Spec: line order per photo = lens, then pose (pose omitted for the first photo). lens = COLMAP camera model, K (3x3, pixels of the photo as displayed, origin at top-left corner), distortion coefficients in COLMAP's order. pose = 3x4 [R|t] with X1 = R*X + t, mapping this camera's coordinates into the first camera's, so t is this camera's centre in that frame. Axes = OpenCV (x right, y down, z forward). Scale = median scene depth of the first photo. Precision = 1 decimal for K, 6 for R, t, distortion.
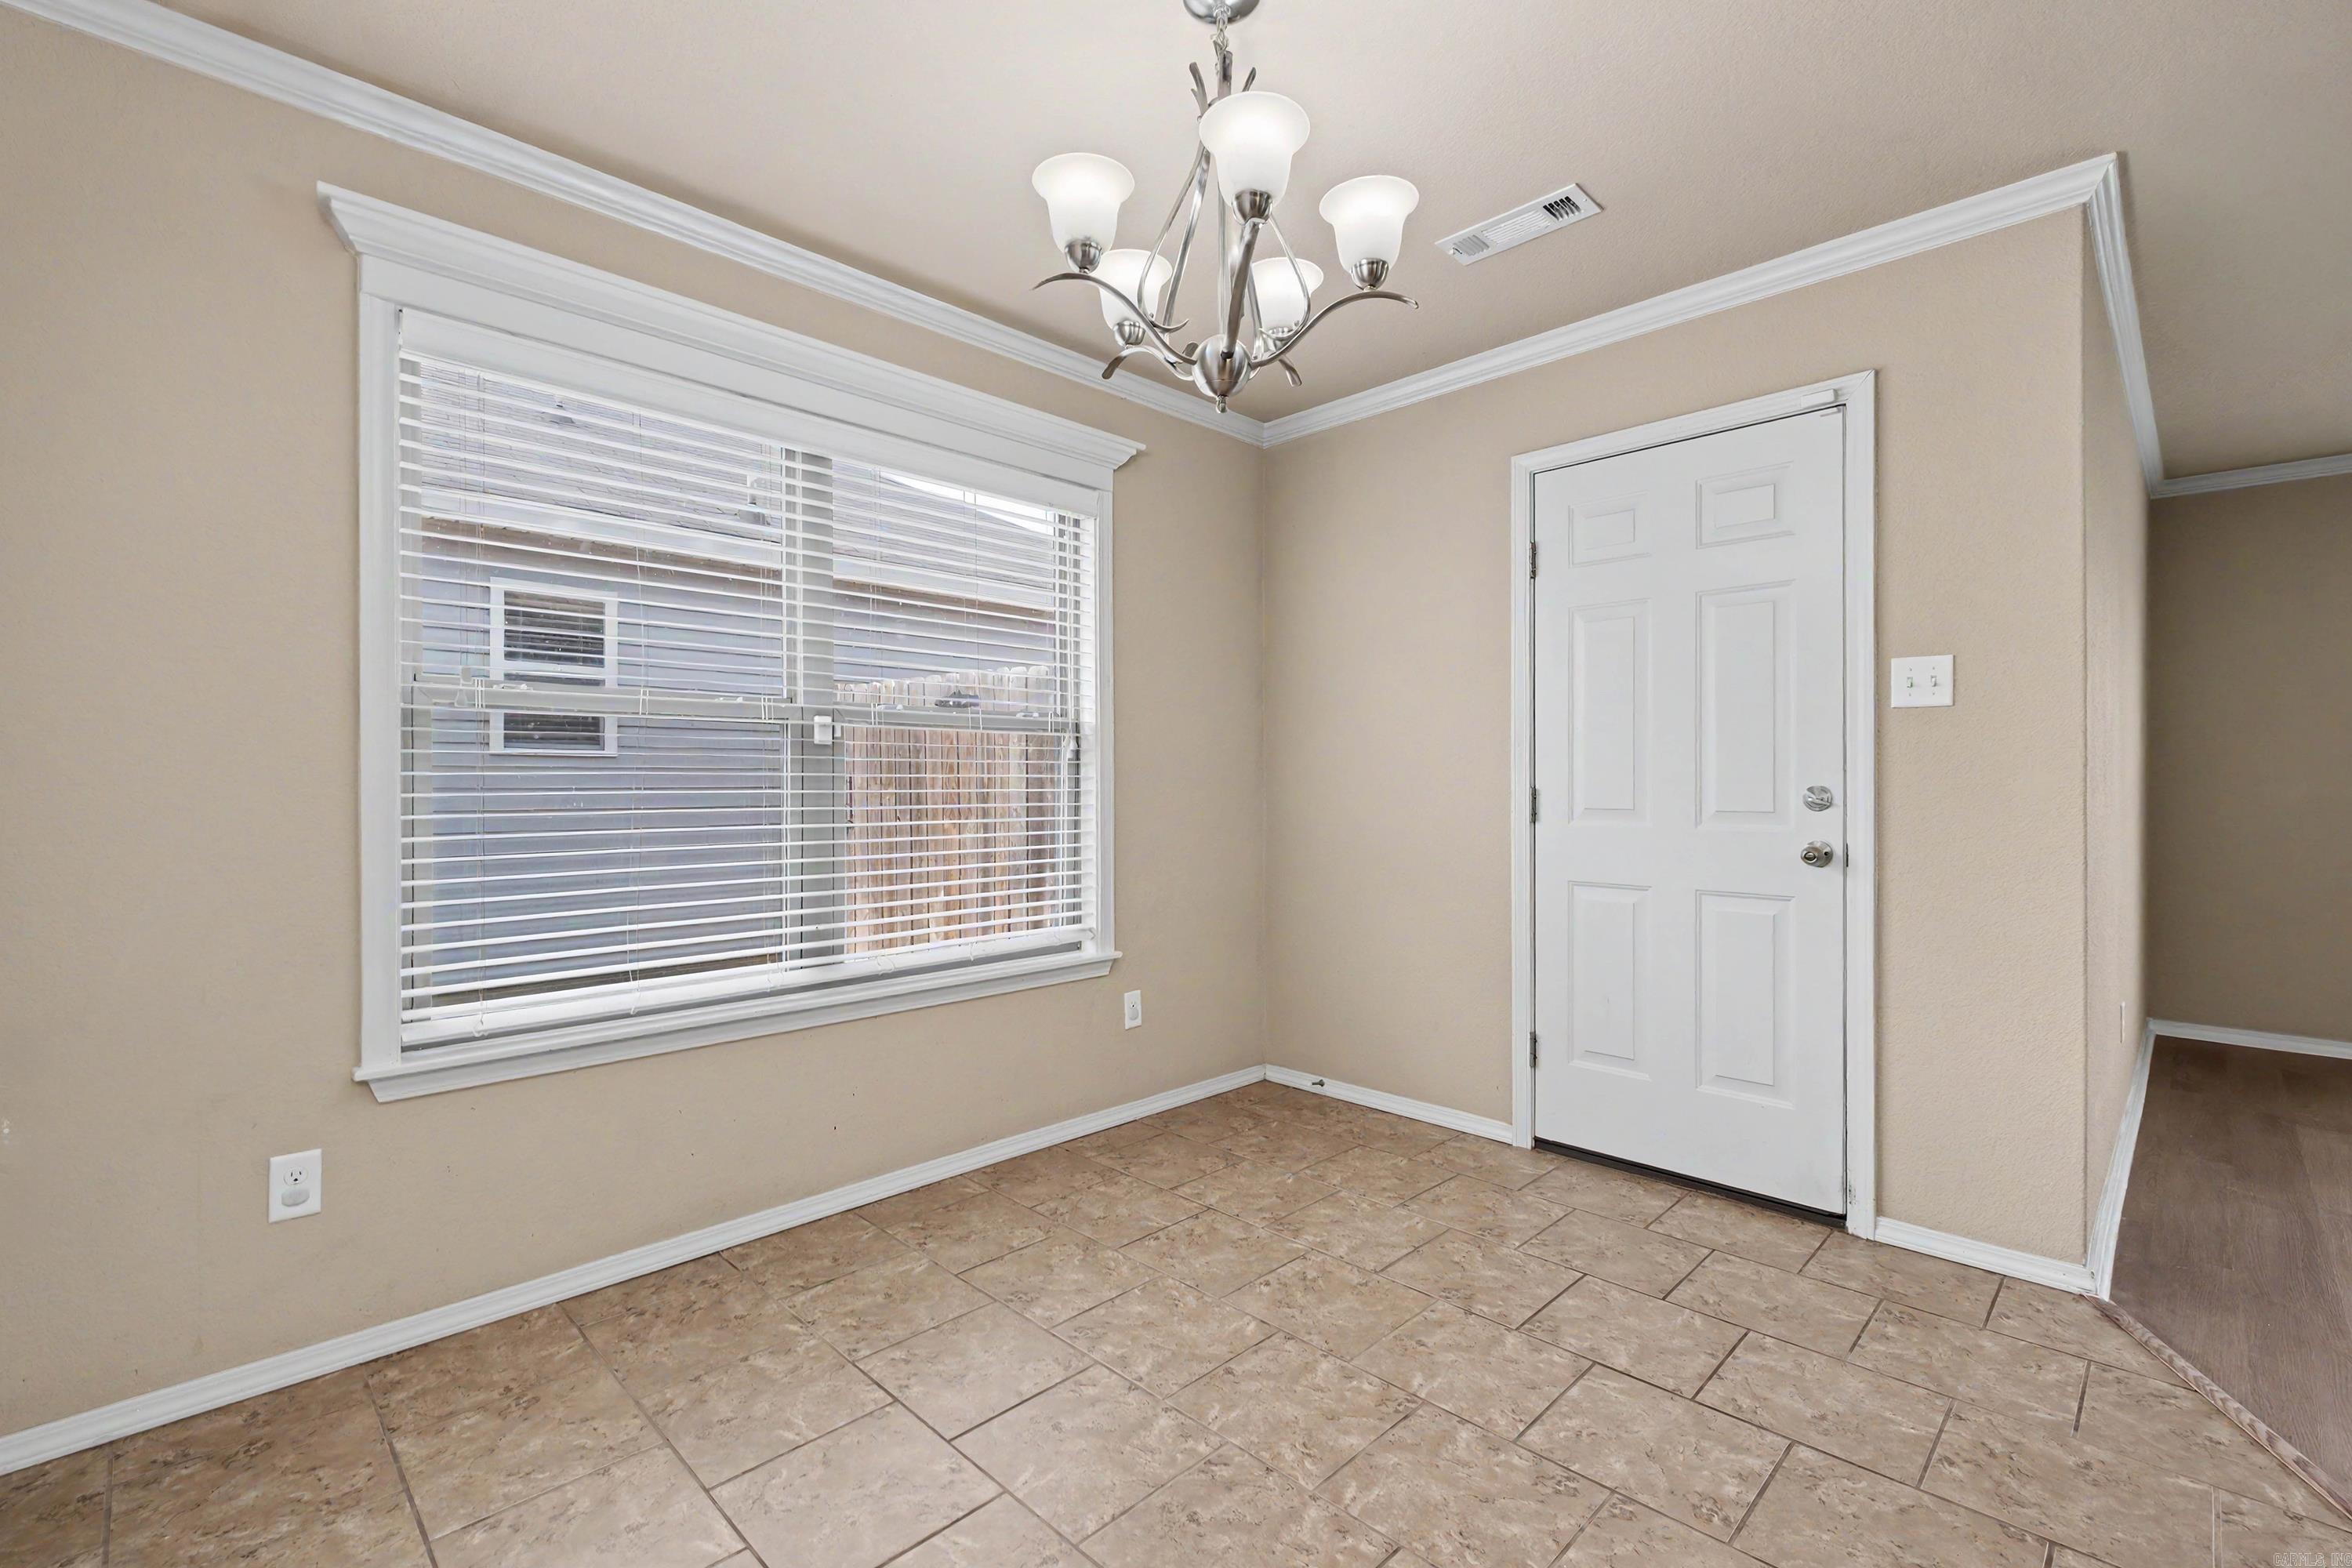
lens RADIAL K [[1031.3, 0, 1176.0], [0, 1031.3, 784.0], [0, 0, 1]] dist [0.001495, -0.000213]
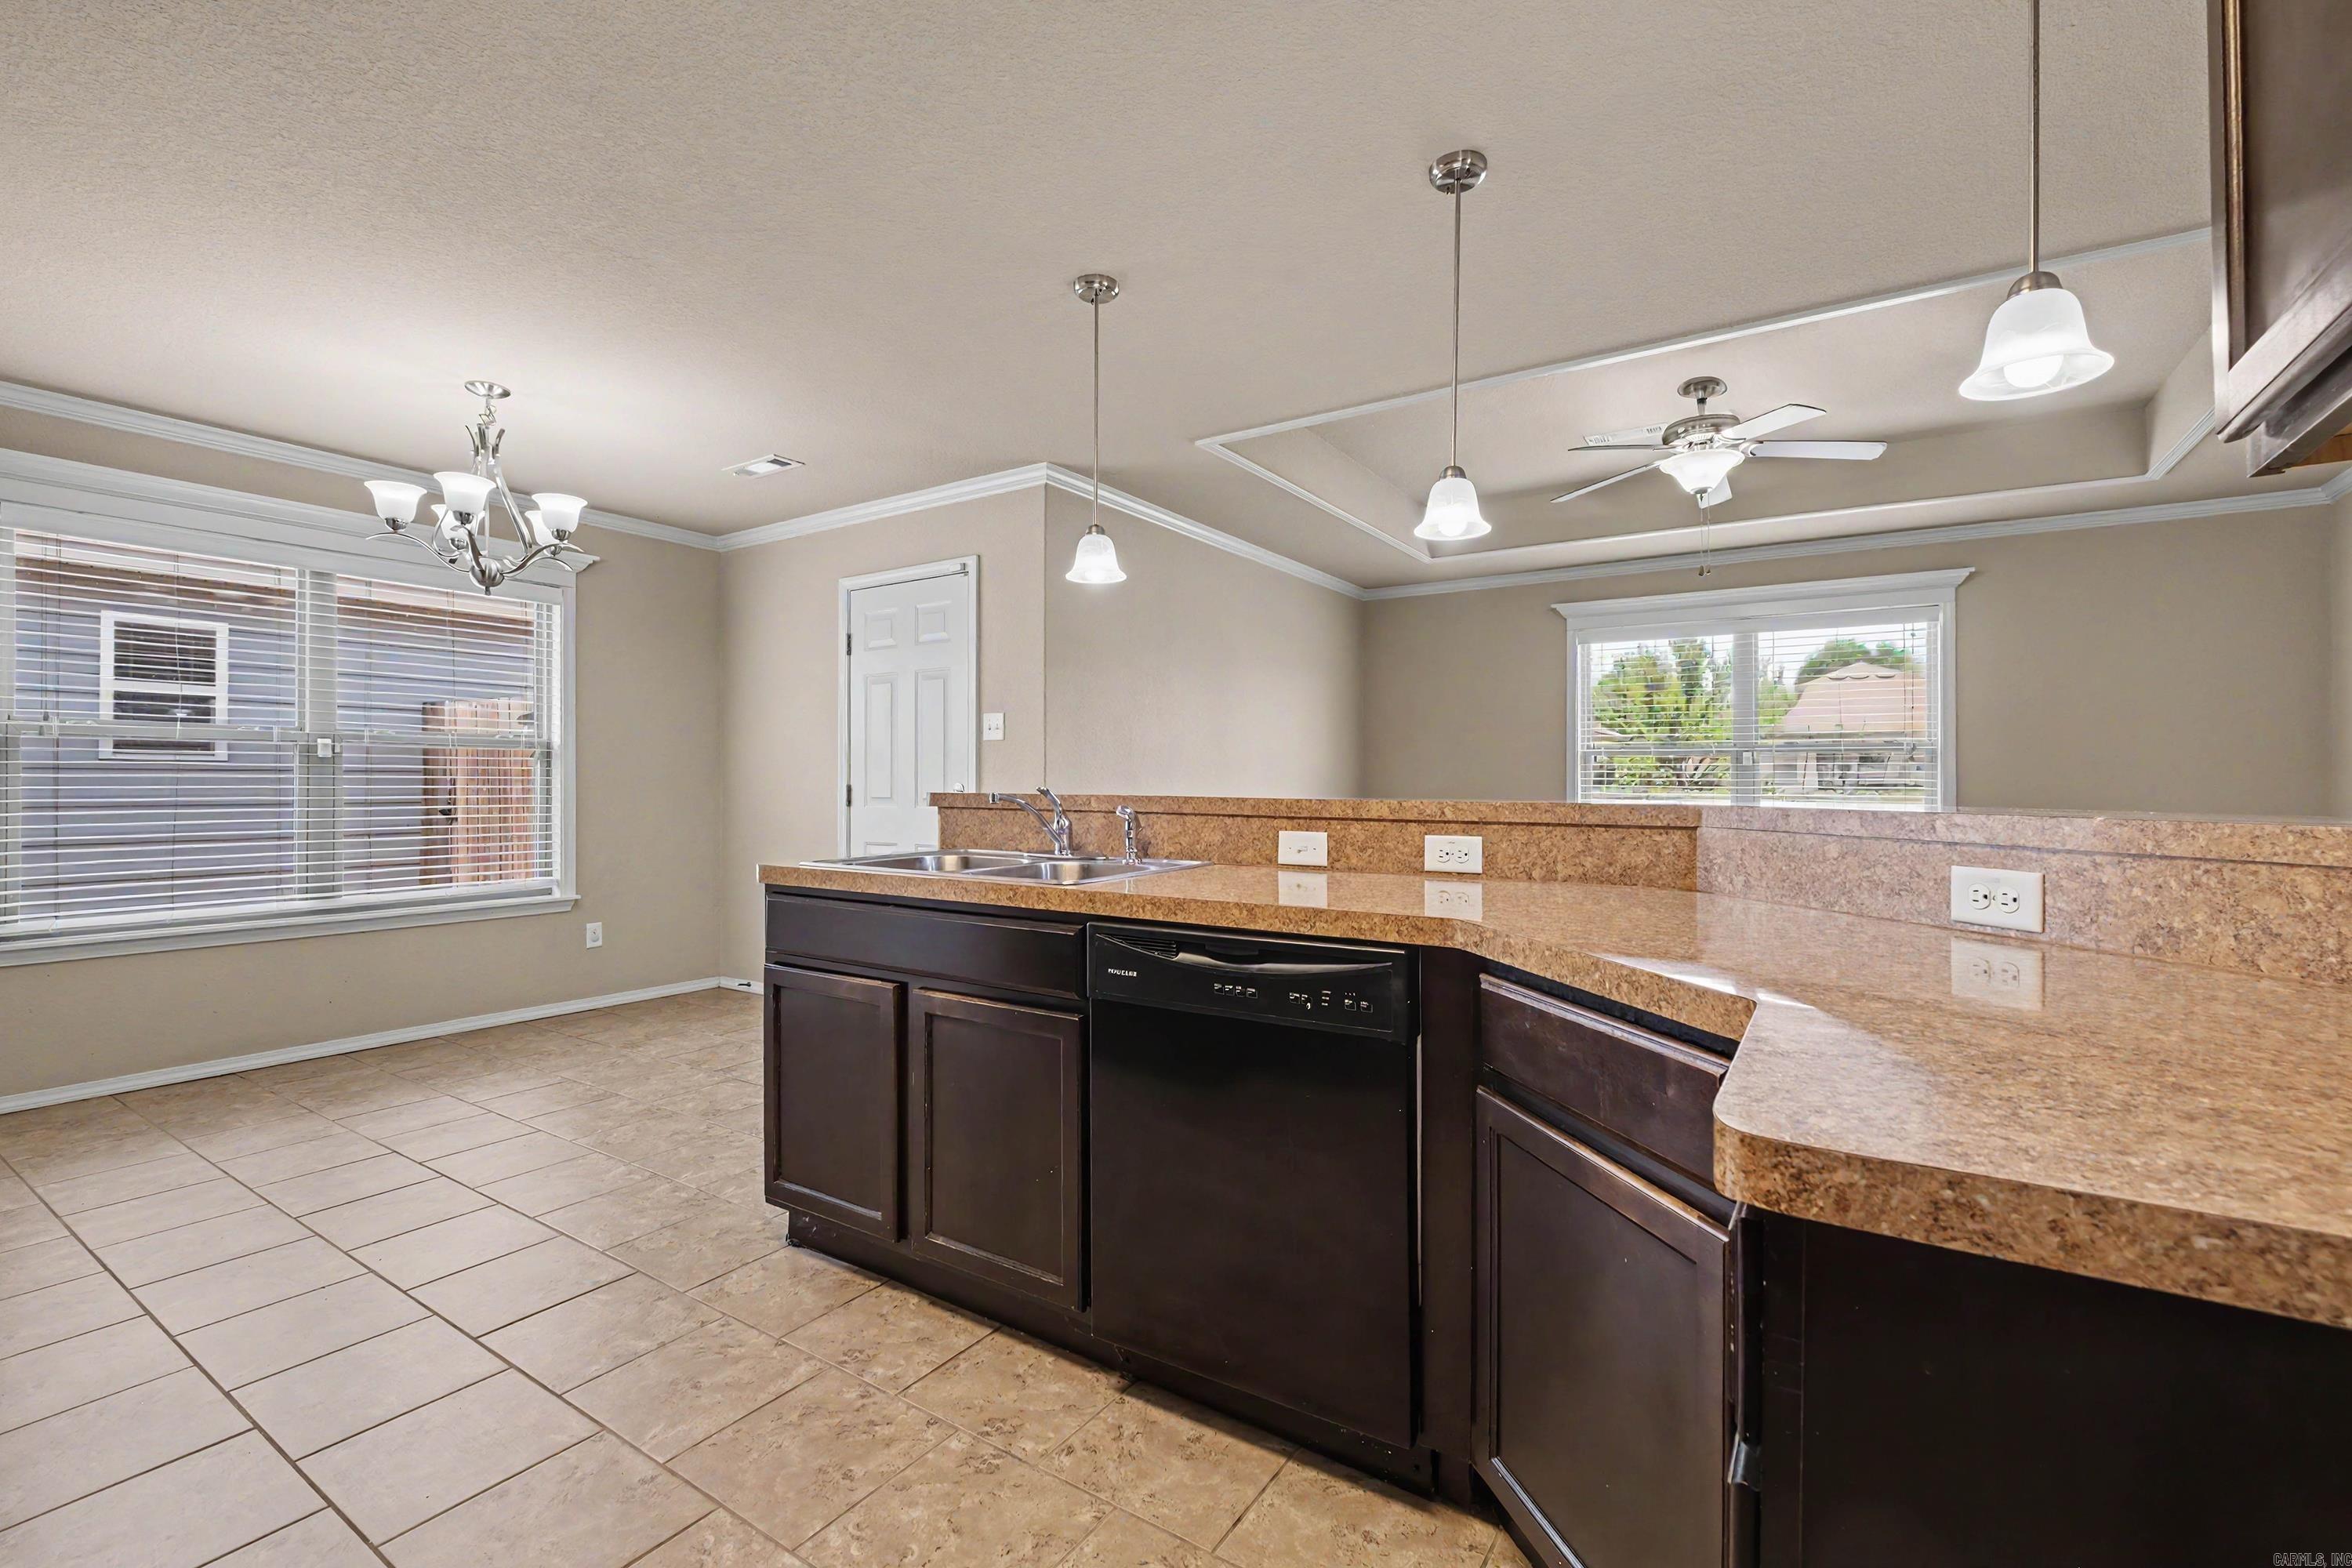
lens RADIAL K [[1051.5, 0, 1203.4], [0, 1051.5, 778.2], [0, 0, 1]] dist [-0.001285, -0.000708]
pose [[0.980489, 0.001049, 0.196569, 0.555921], [0.000028, 0.999985, -0.005476, 0.002108], [-0.196572, 0.005374, 0.980475, -0.704075]]
